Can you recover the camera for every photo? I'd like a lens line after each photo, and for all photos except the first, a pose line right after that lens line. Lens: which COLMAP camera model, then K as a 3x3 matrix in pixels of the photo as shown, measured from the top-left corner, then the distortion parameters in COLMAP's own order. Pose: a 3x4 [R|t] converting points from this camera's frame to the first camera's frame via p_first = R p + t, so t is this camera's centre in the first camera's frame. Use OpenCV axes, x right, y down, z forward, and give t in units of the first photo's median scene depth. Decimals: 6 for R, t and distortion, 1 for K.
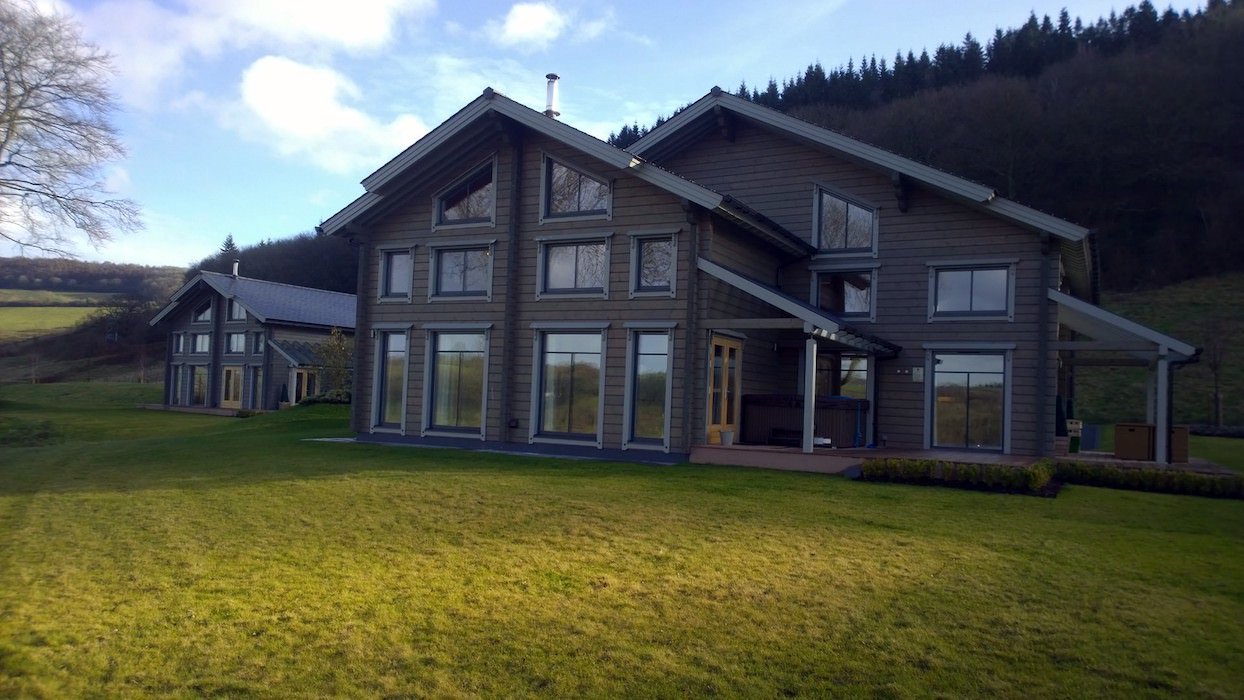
lens RADIAL K [[902.9, 0, 622.0], [0, 902.9, 350.0], [0, 0, 1]] dist [0.062498, -0.091218]
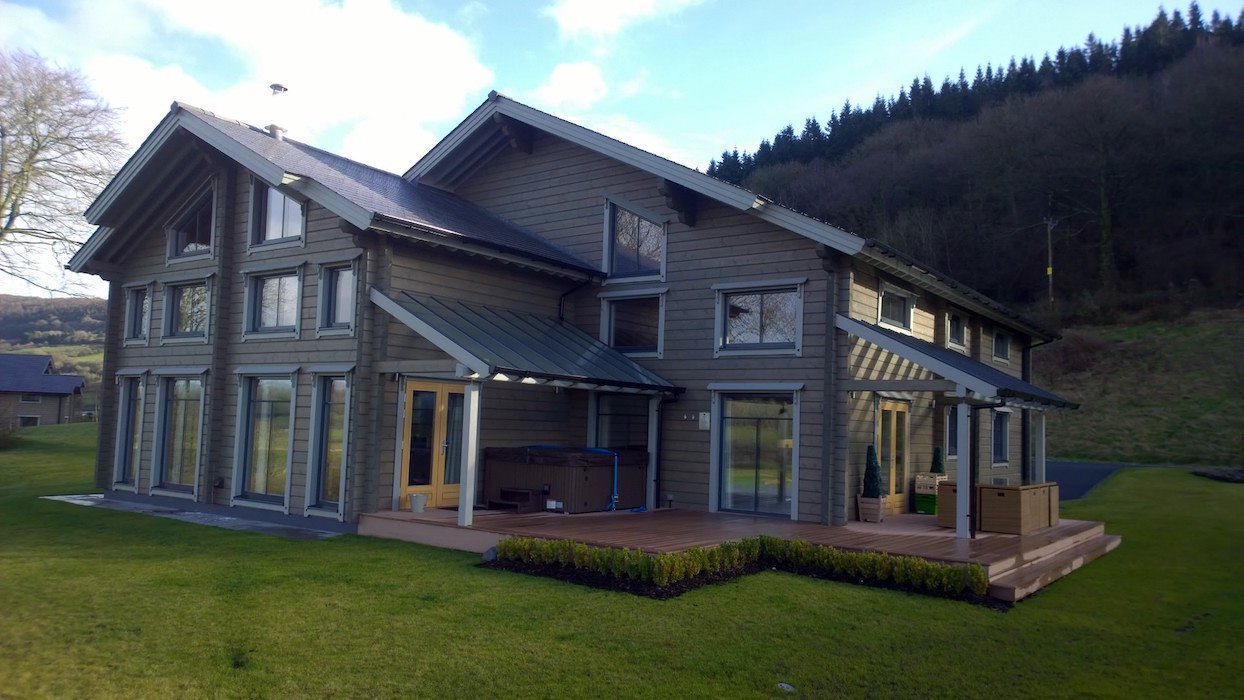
lens RADIAL K [[902.9, 0, 622.0], [0, 902.9, 350.0], [0, 0, 1]] dist [0.062498, -0.091218]
pose [[0.989101, -0.019154, -0.145989, 0.363845], [0.014531, 0.999360, -0.032673, -0.011399], [0.146522, 0.030195, 0.988746, 0.168798]]
